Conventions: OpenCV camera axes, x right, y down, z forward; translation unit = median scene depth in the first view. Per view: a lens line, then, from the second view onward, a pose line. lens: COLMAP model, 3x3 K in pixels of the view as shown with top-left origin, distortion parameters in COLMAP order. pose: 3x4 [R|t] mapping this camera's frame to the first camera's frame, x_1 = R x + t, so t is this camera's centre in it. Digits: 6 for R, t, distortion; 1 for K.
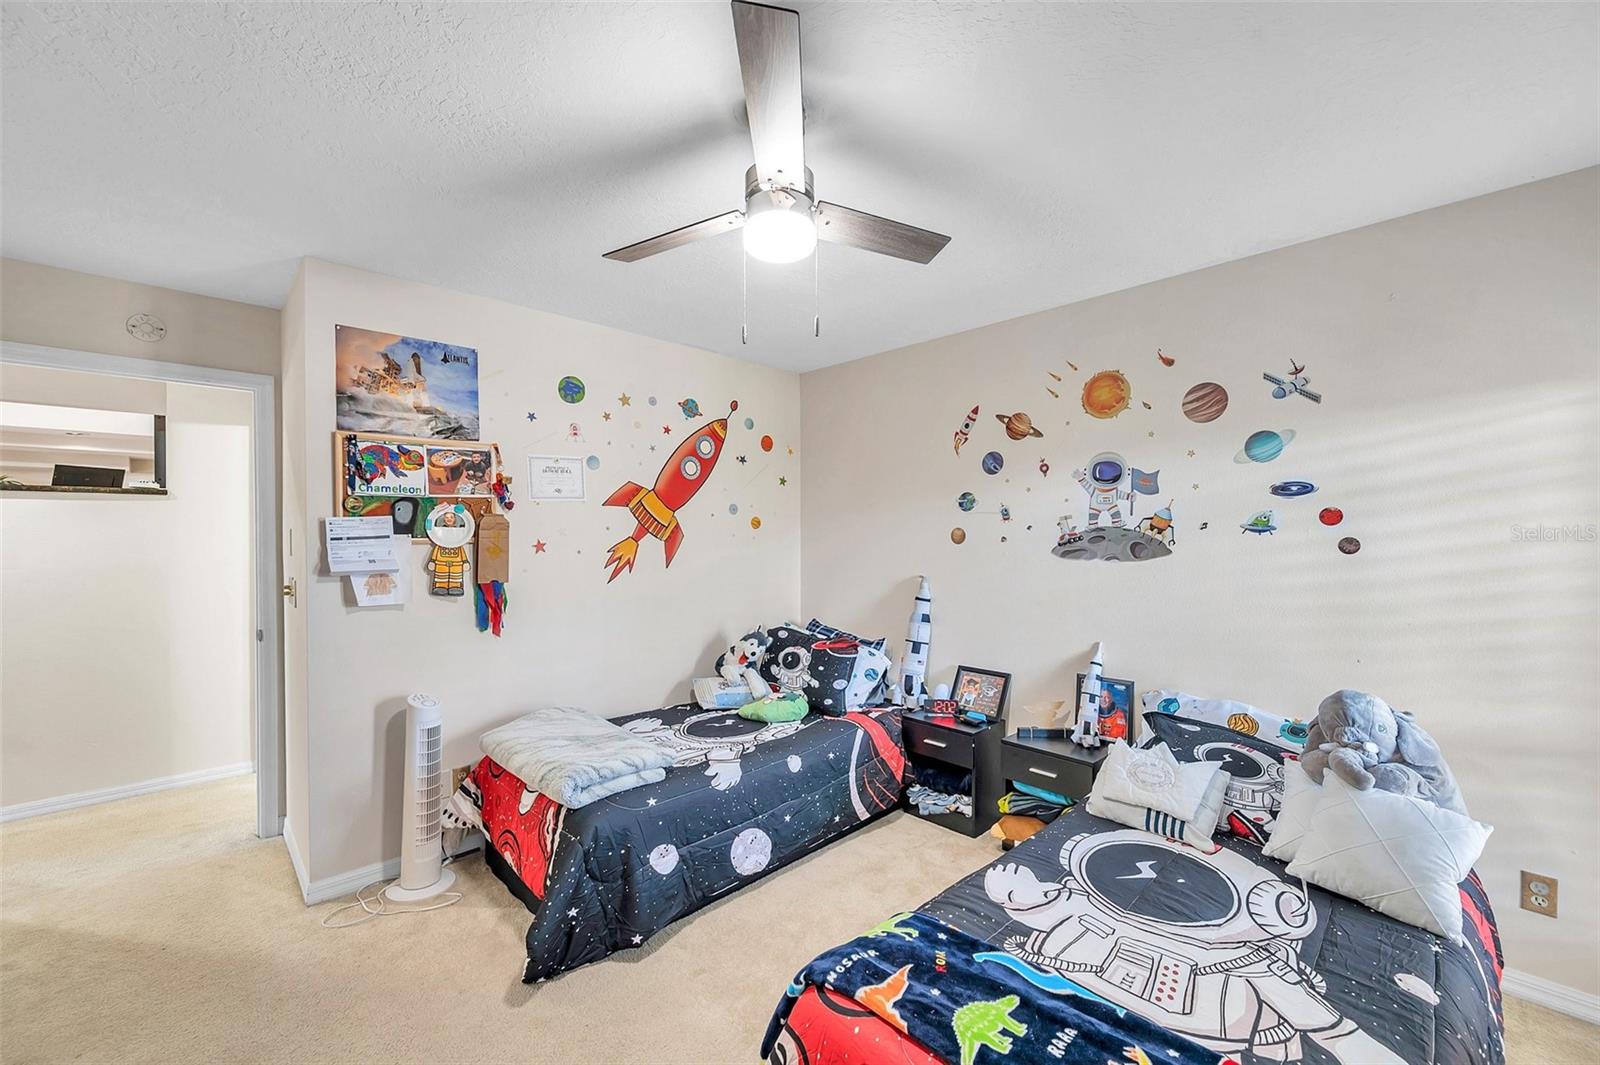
lens RADIAL K [[634.1, 0, 828.0], [0, 634.1, 534.0], [0, 0, 1]] dist [0.000515, -0.000492]
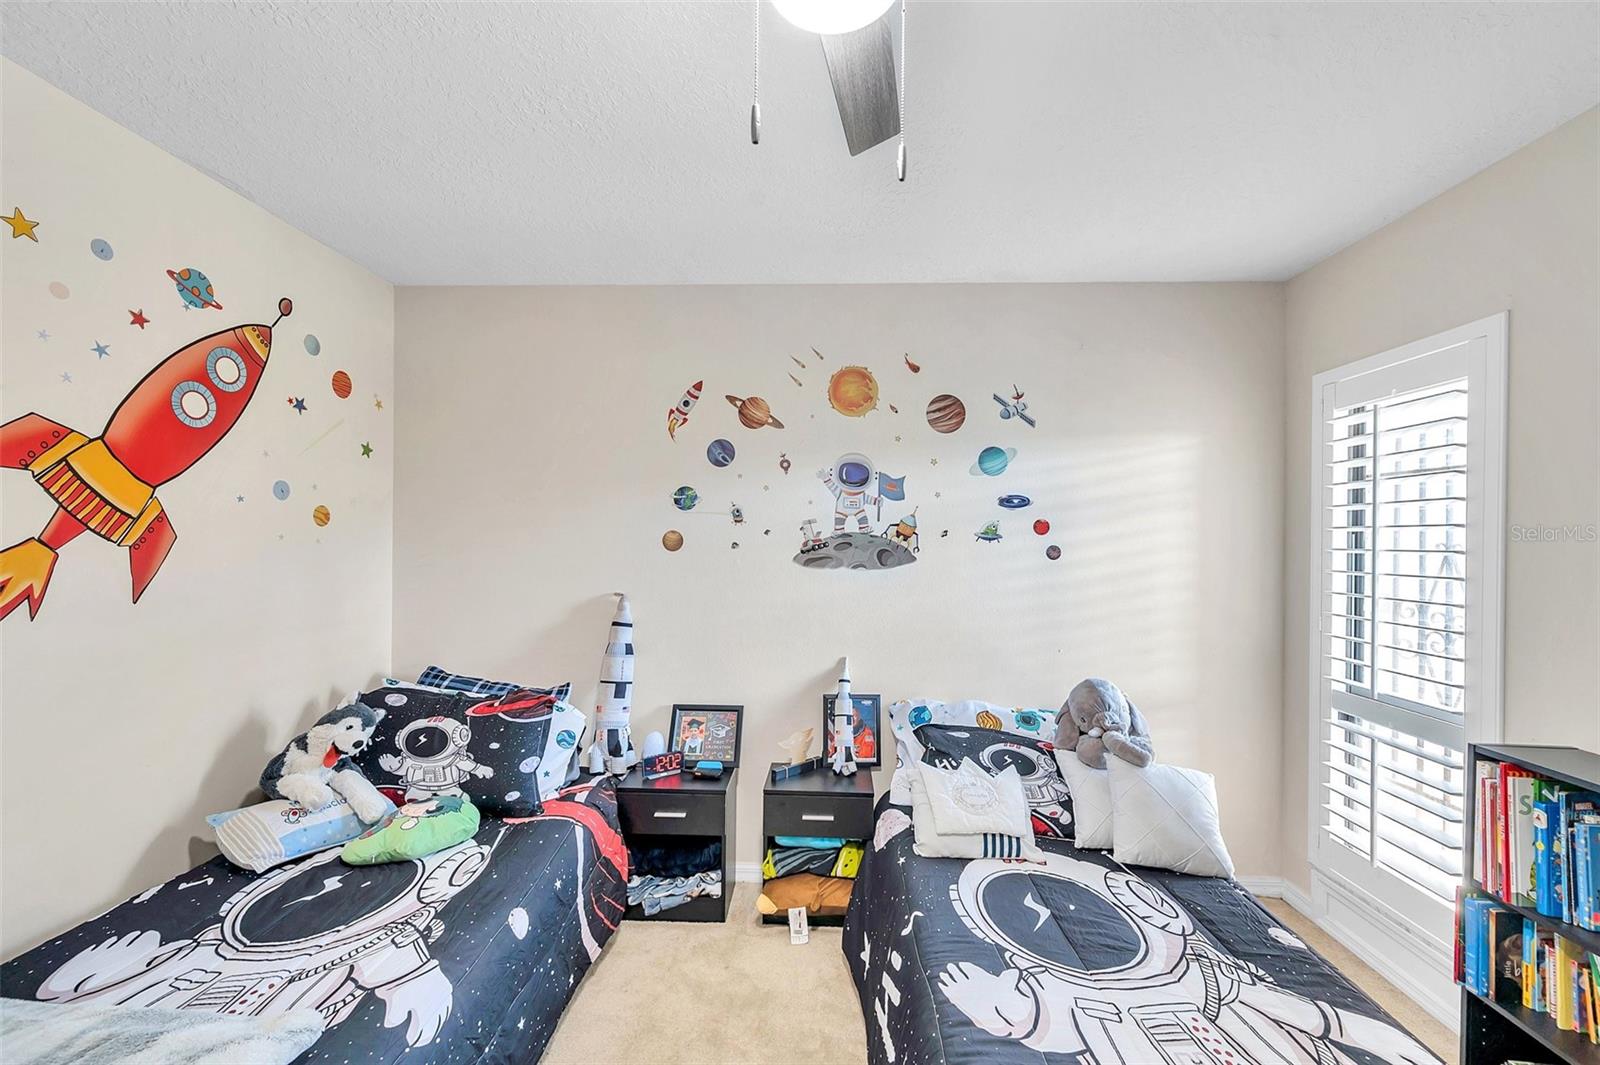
lens RADIAL K [[634.1, 0, 796.9], [0, 634.1, 536.8], [0, 0, 1]] dist [0.000515, -0.000492]
pose [[0.738840, 0.010420, 0.673800, -0.233669], [-0.010724, 0.999936, -0.003704, -0.000891], [-0.673795, -0.004489, 0.738904, 0.340212]]
